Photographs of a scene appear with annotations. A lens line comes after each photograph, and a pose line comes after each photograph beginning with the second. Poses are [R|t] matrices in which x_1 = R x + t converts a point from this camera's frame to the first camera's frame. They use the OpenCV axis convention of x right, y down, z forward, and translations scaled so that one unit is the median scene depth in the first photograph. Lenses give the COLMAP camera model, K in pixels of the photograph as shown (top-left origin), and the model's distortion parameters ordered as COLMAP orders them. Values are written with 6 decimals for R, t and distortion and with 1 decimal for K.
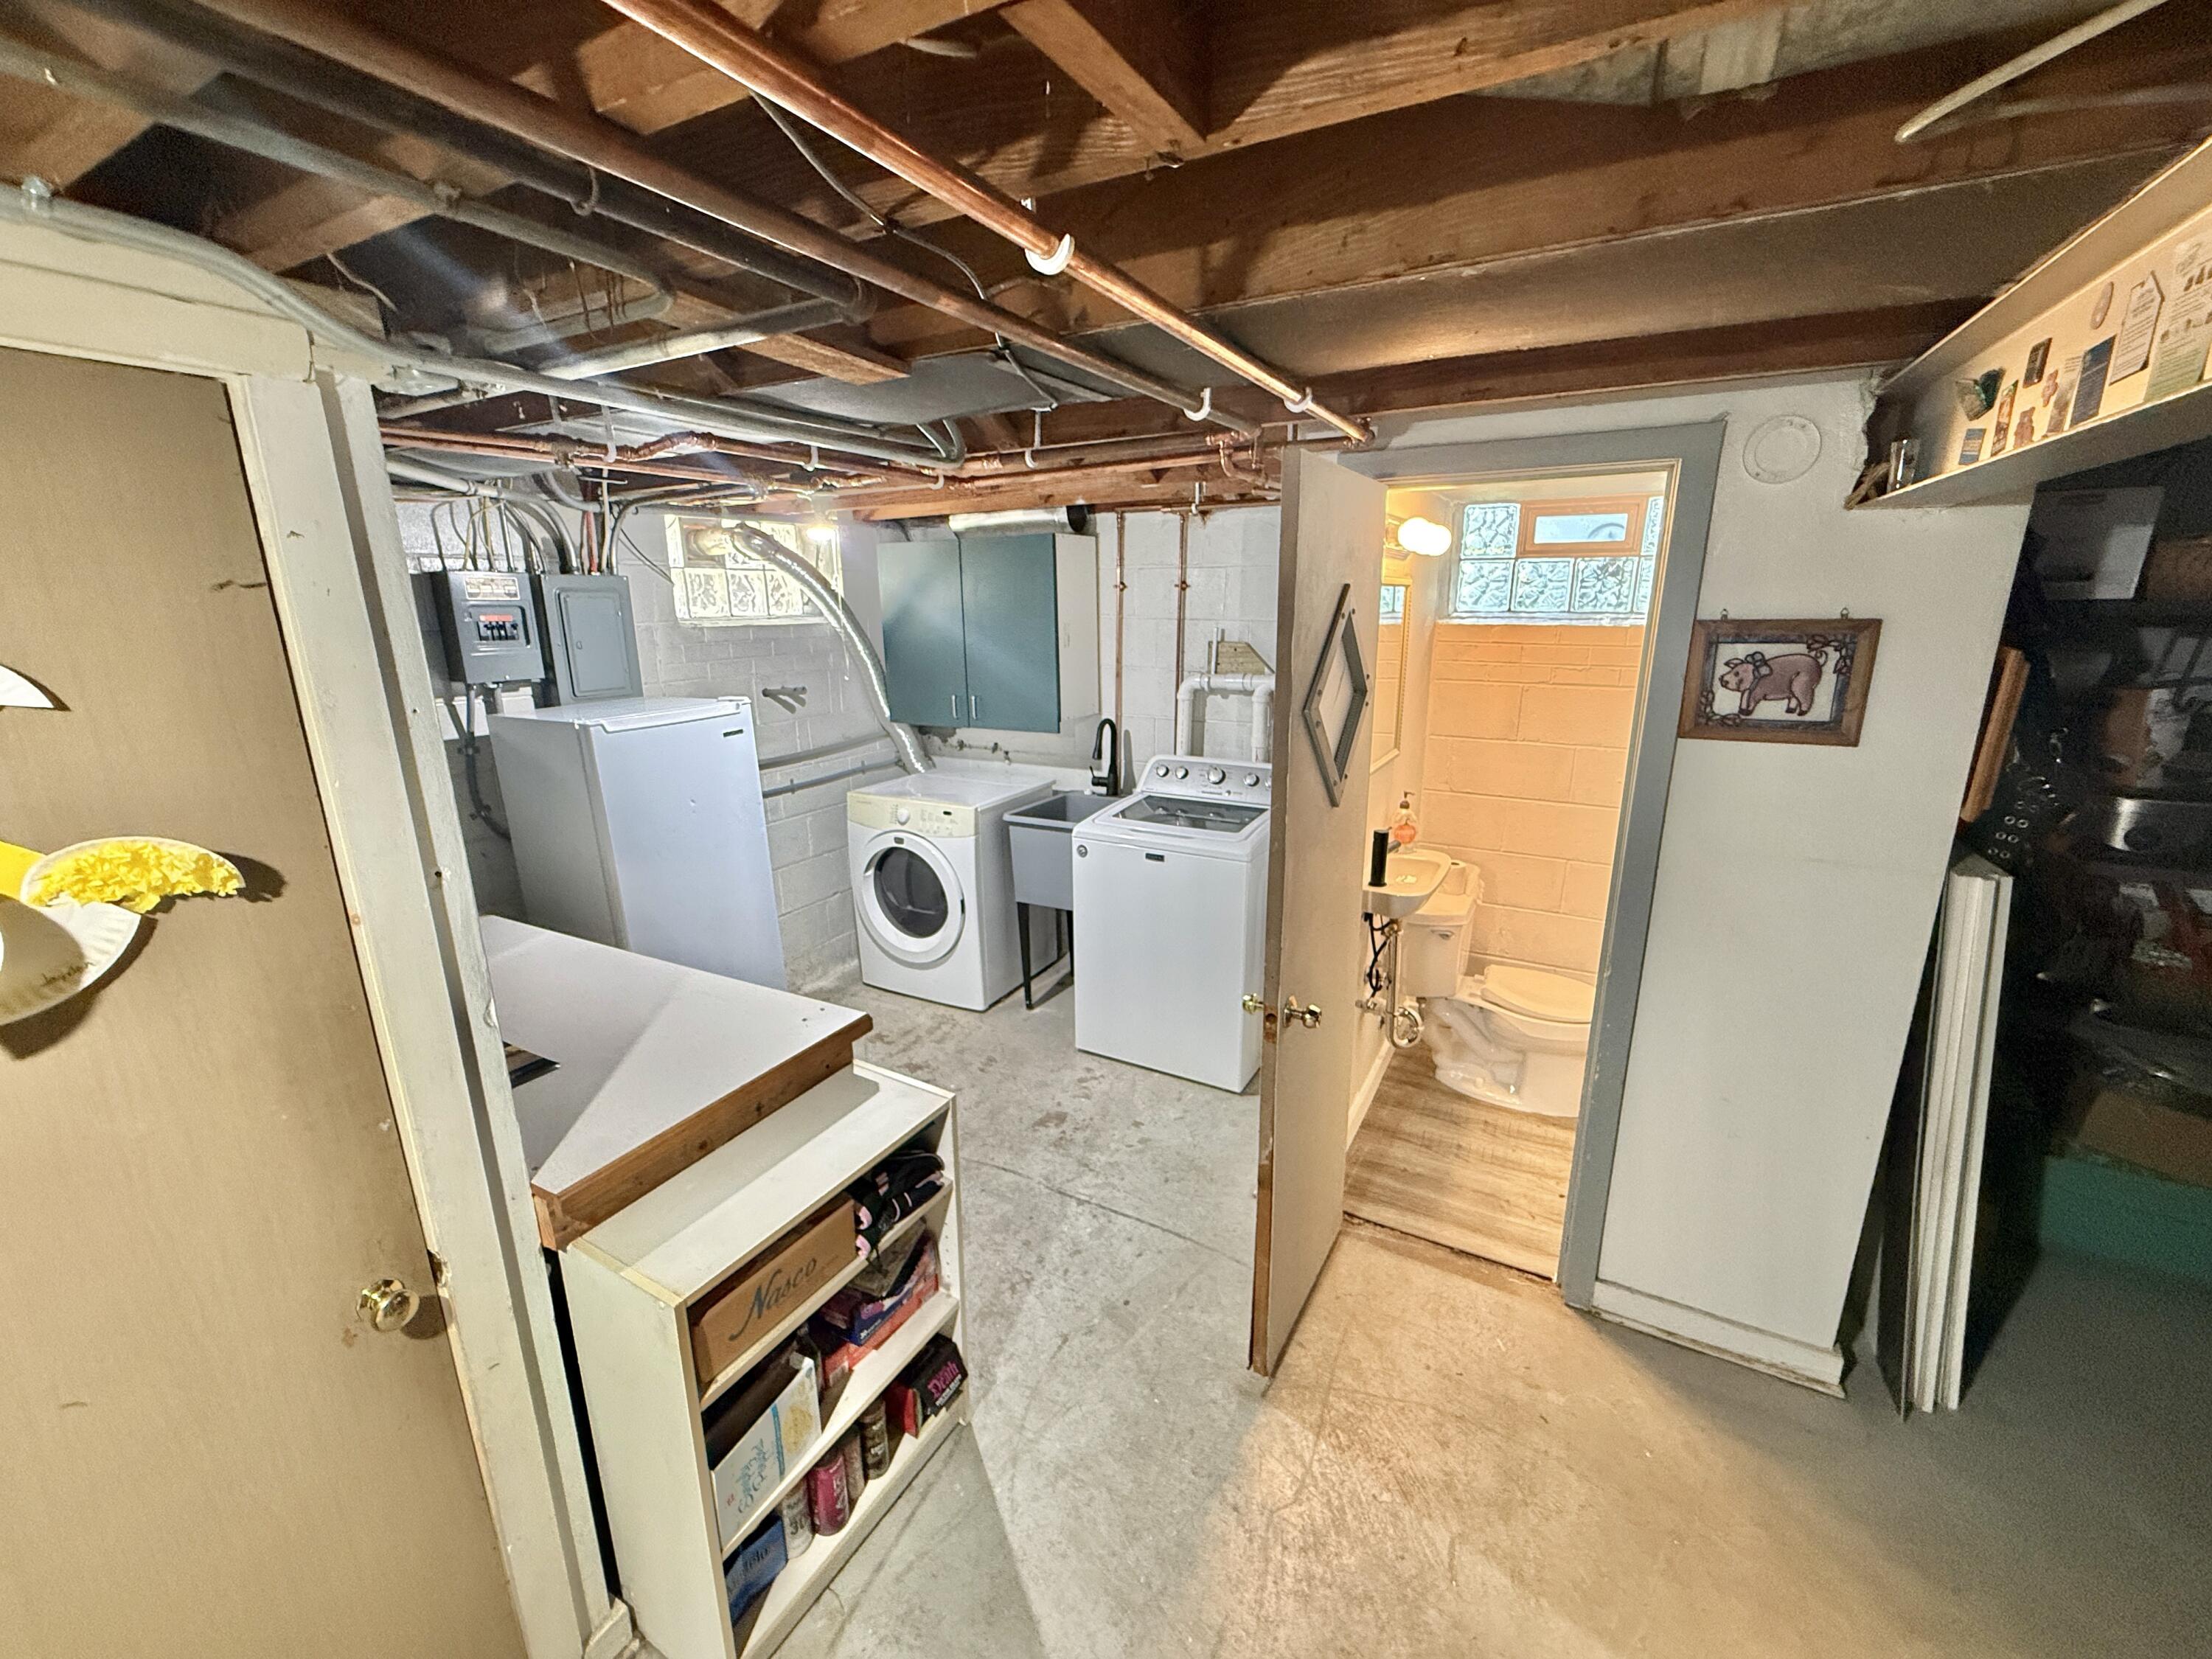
lens RADIAL K [[887.4, 0, 1115.6], [0, 887.4, 827.6], [0, 0, 1]] dist [0.001947, -0.000184]
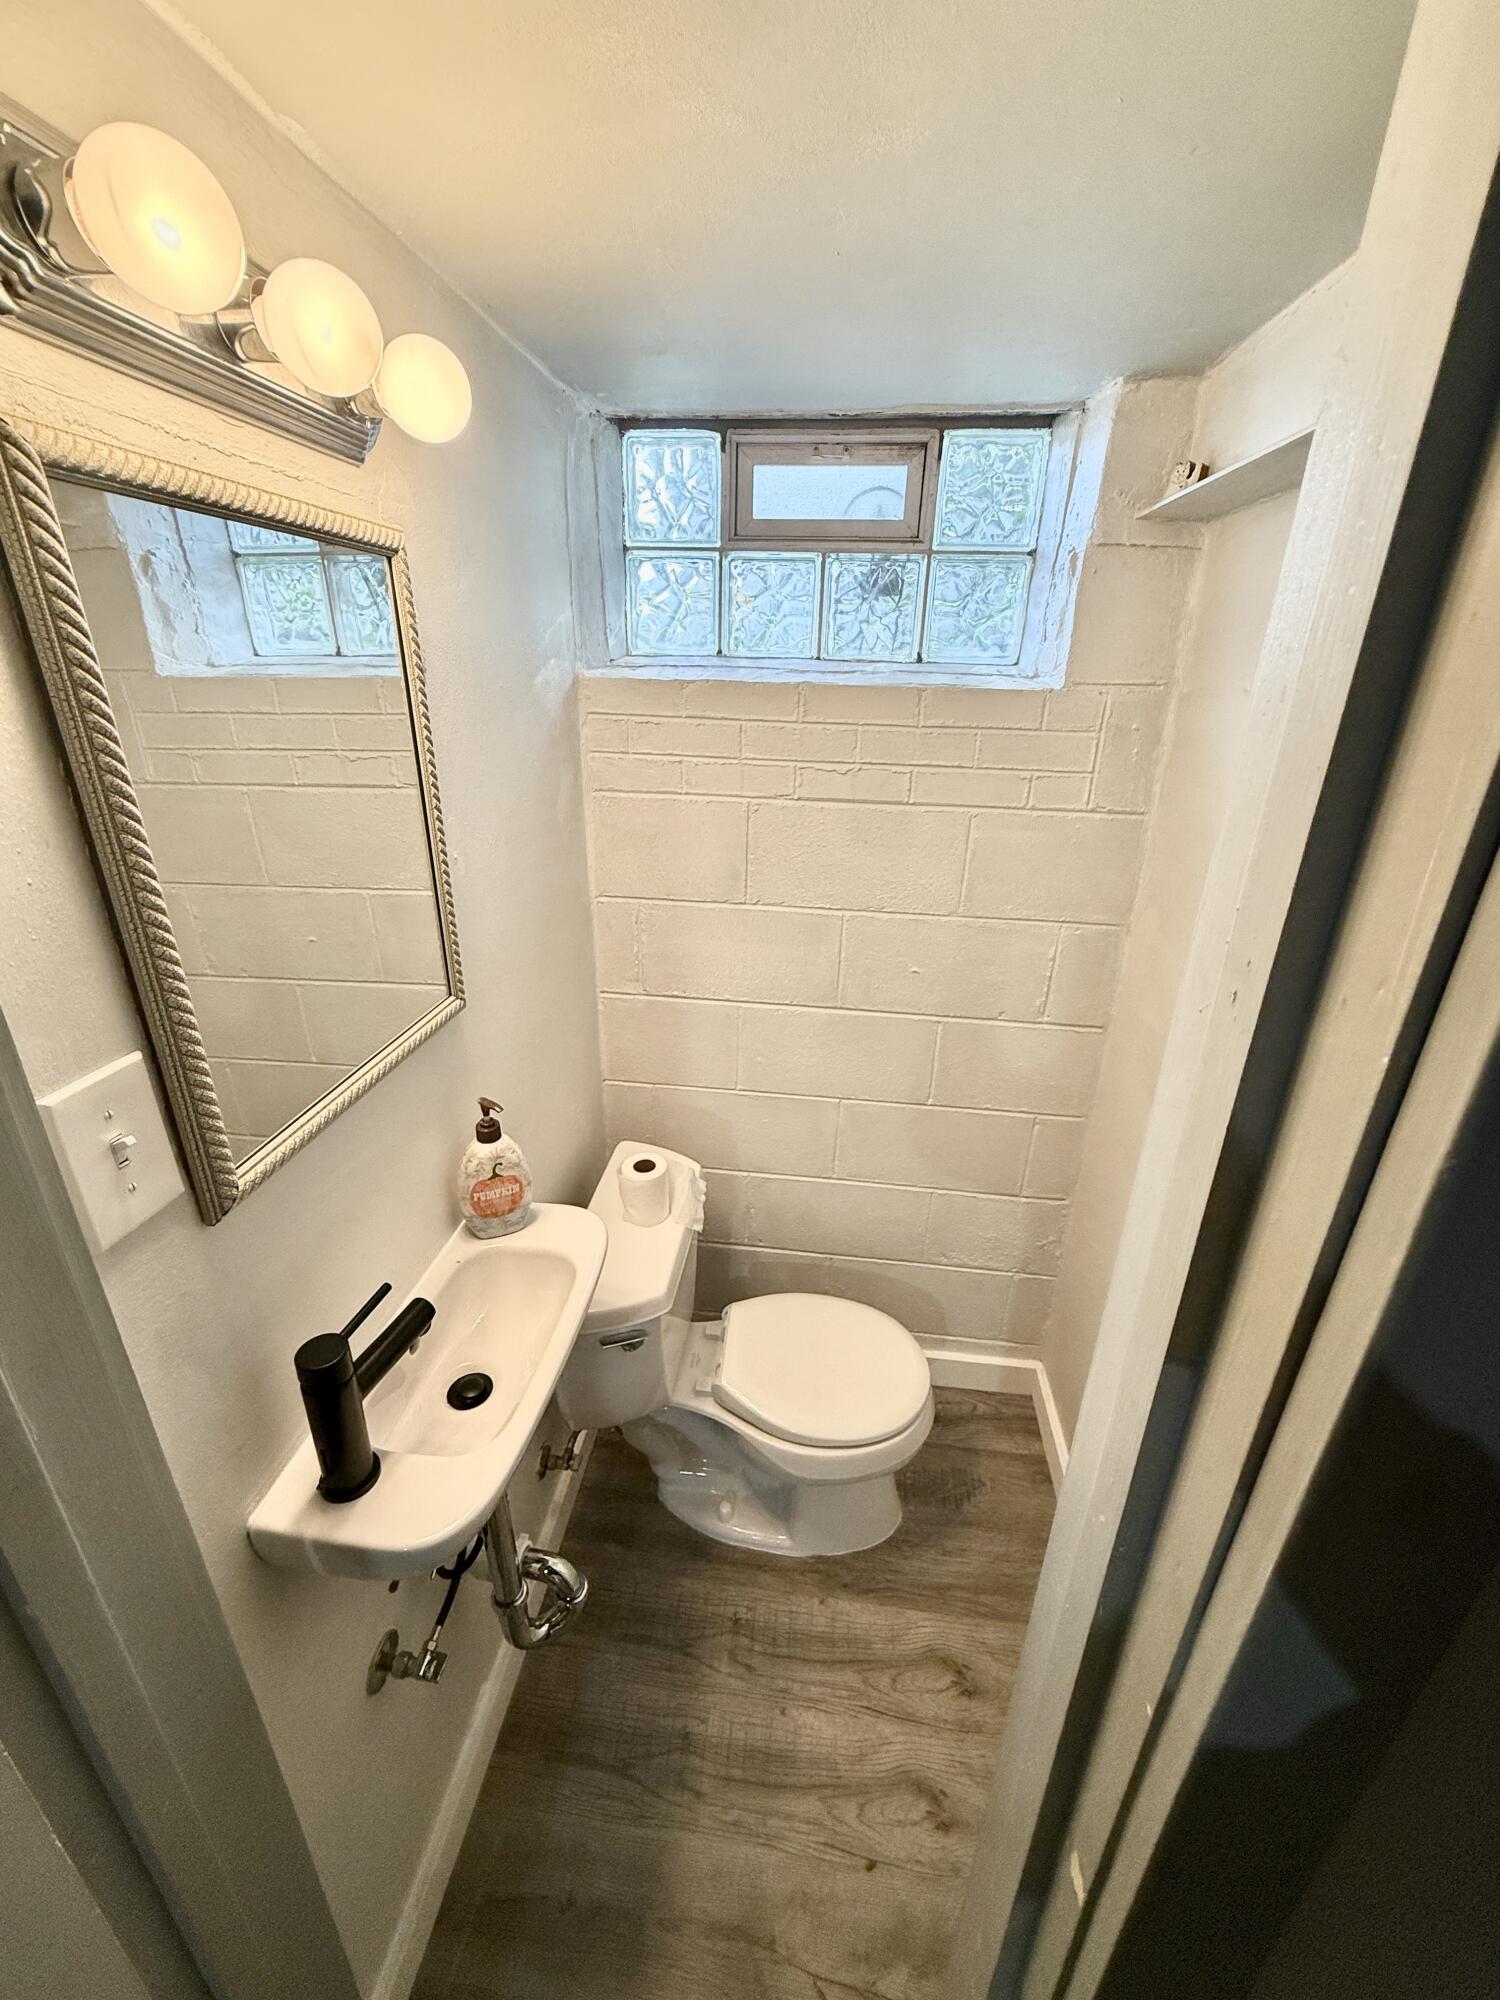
lens RADIAL K [[802.4, 0, 745.0], [0, 802.4, 994.5], [0, 0, 1]] dist [0.001947, -0.000184]
pose [[0.931315, -0.122171, 0.343114, 0.275175], [0.072429, 0.985371, 0.154263, -0.119025], [-0.356941, -0.118816, 0.926540, 0.536653]]
